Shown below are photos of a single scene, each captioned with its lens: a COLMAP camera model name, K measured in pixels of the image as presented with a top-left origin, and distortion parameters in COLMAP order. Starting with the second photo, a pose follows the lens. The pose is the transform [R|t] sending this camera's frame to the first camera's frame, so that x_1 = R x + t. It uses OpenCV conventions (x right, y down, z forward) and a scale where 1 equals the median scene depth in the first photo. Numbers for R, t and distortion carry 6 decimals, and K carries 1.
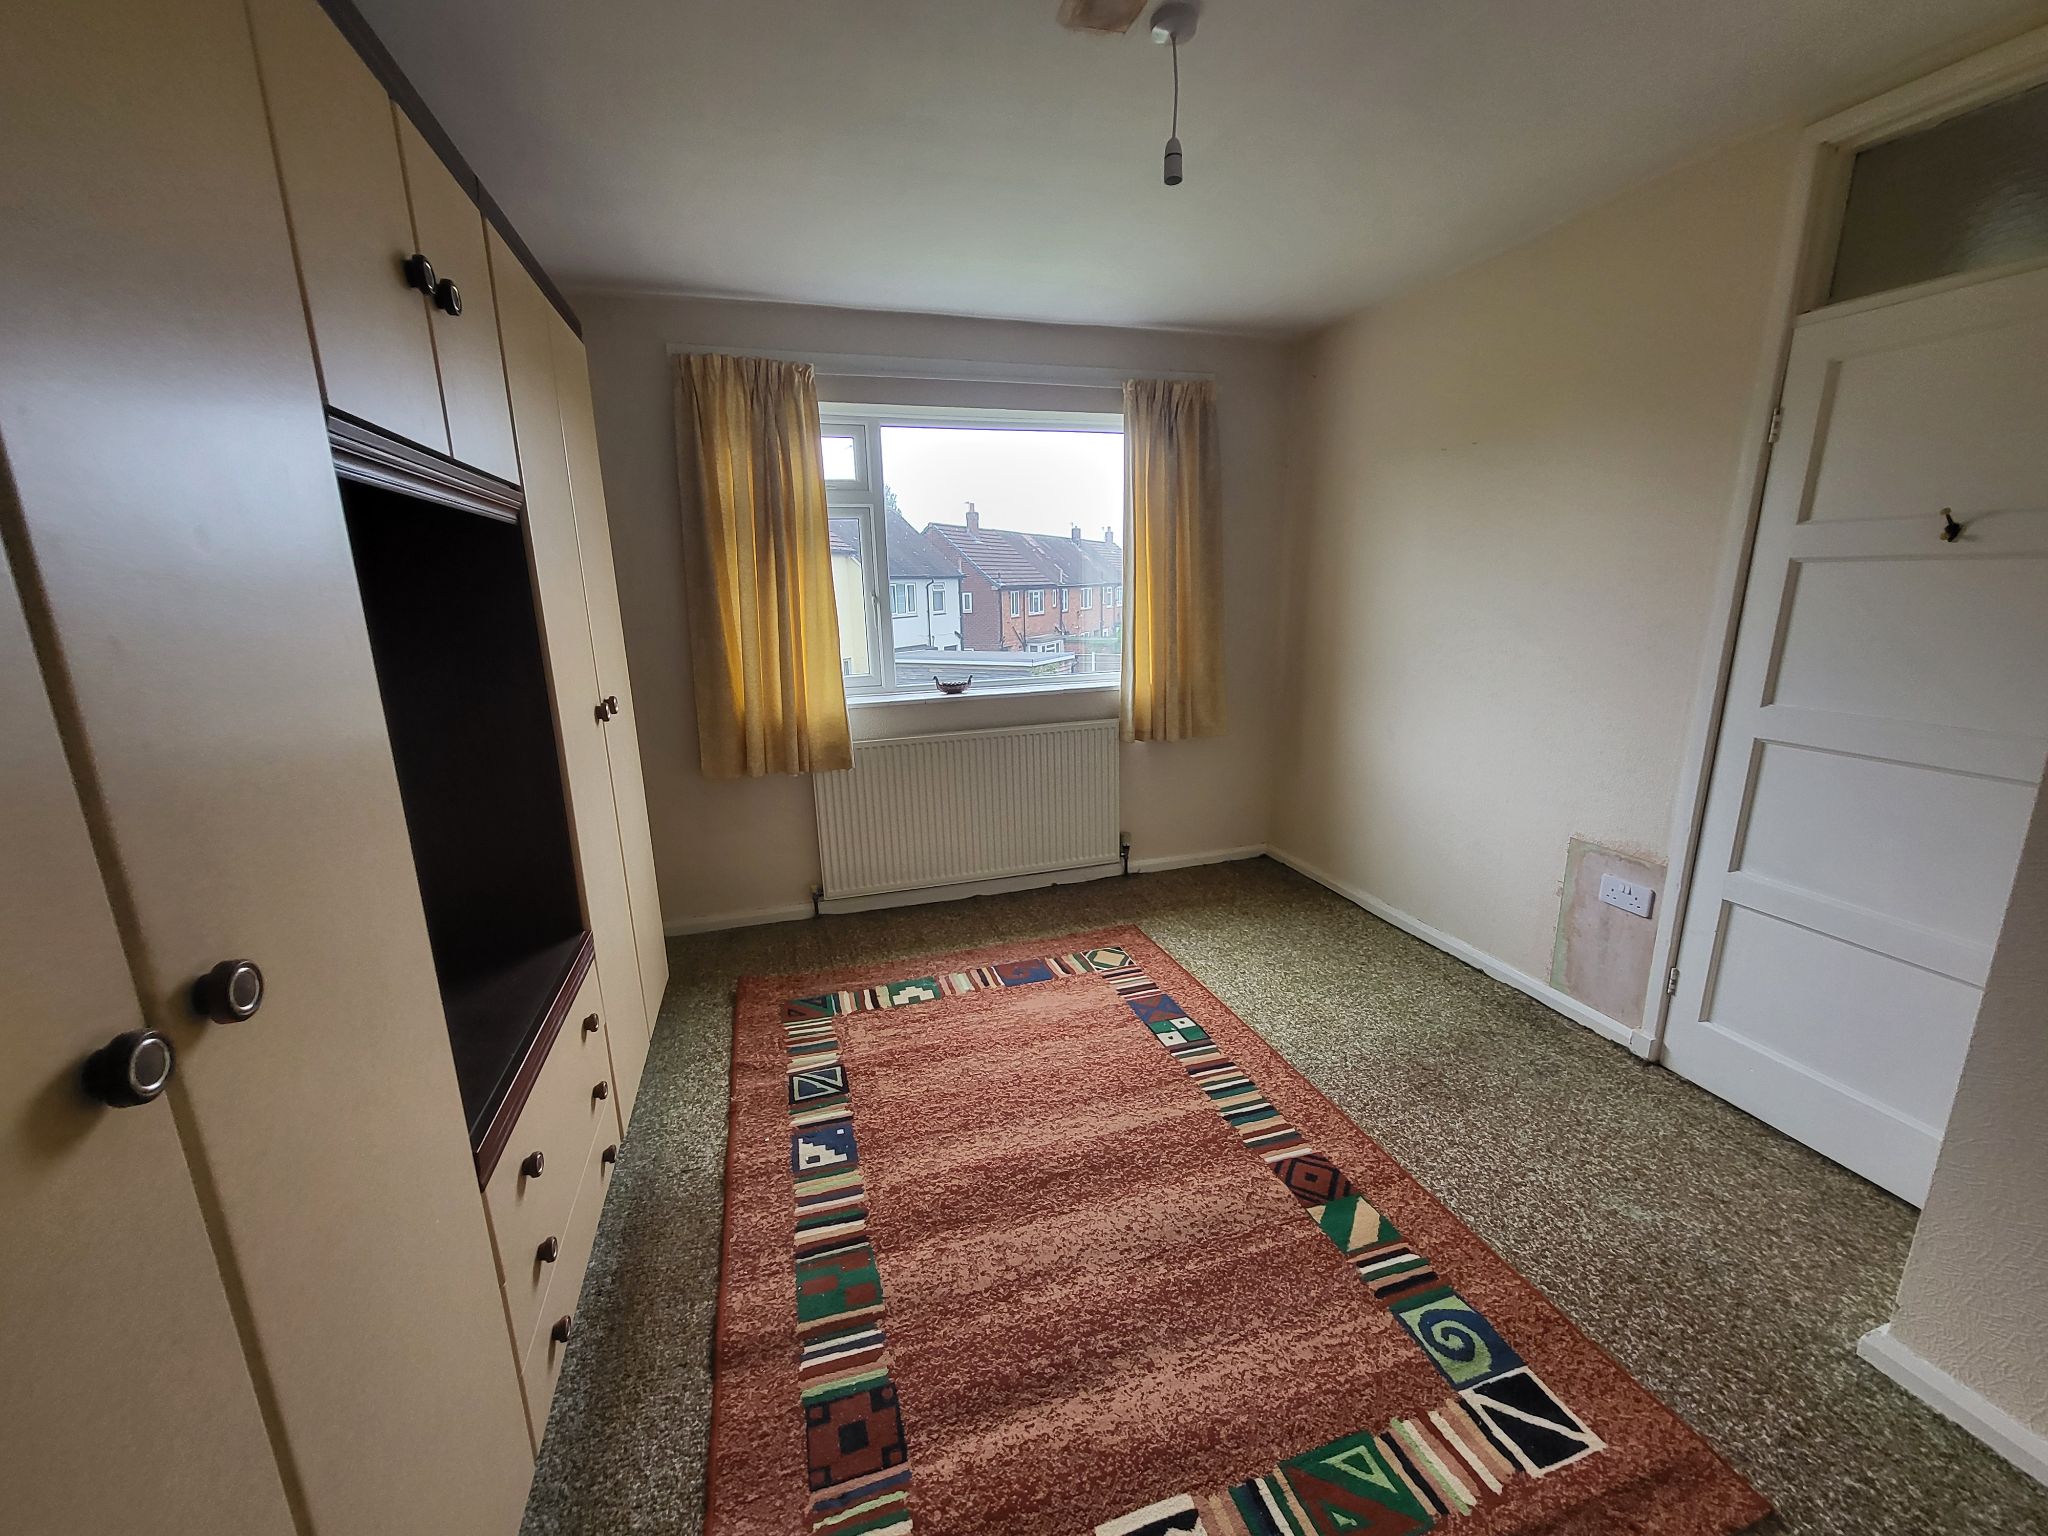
lens RADIAL K [[742.7, 0, 1082.7], [0, 742.7, 746.6], [0, 0, 1]] dist [0.020114, -0.011643]
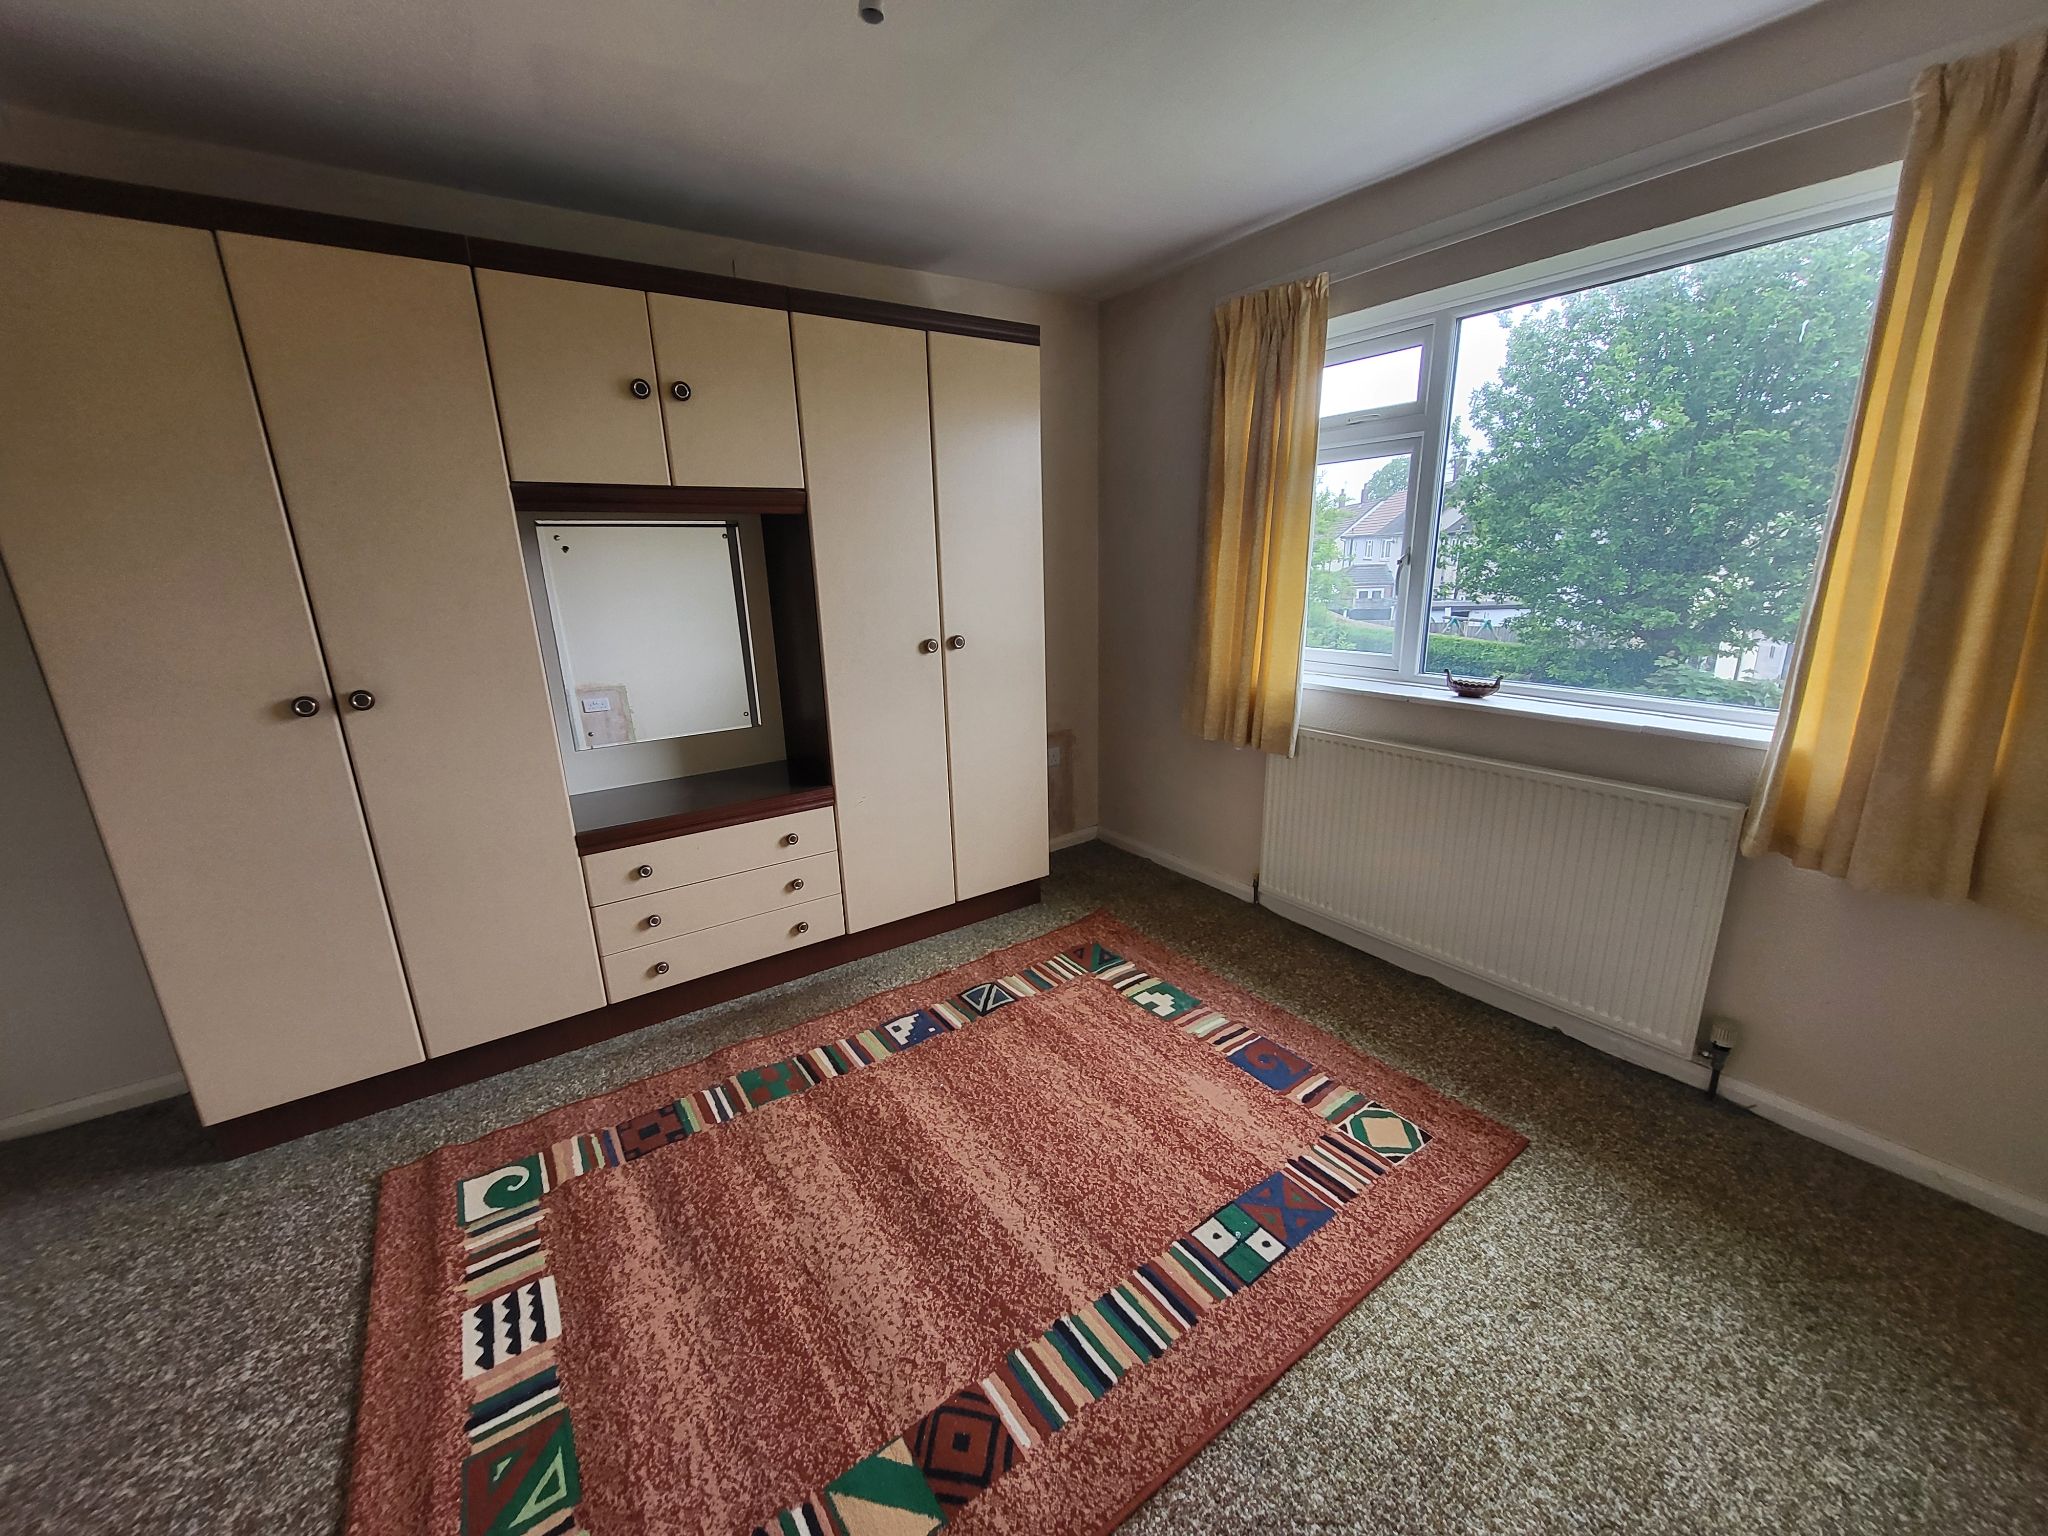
lens RADIAL K [[801.8, 0, 1023.9], [0, 801.8, 760.5], [0, 0, 1]] dist [-0.001067, 0.000136]
pose [[0.309552, 0.255198, -0.915998, 0.879299], [-0.187328, 0.960801, 0.204375, -0.195269], [0.932248, 0.108327, 0.345224, 0.768371]]
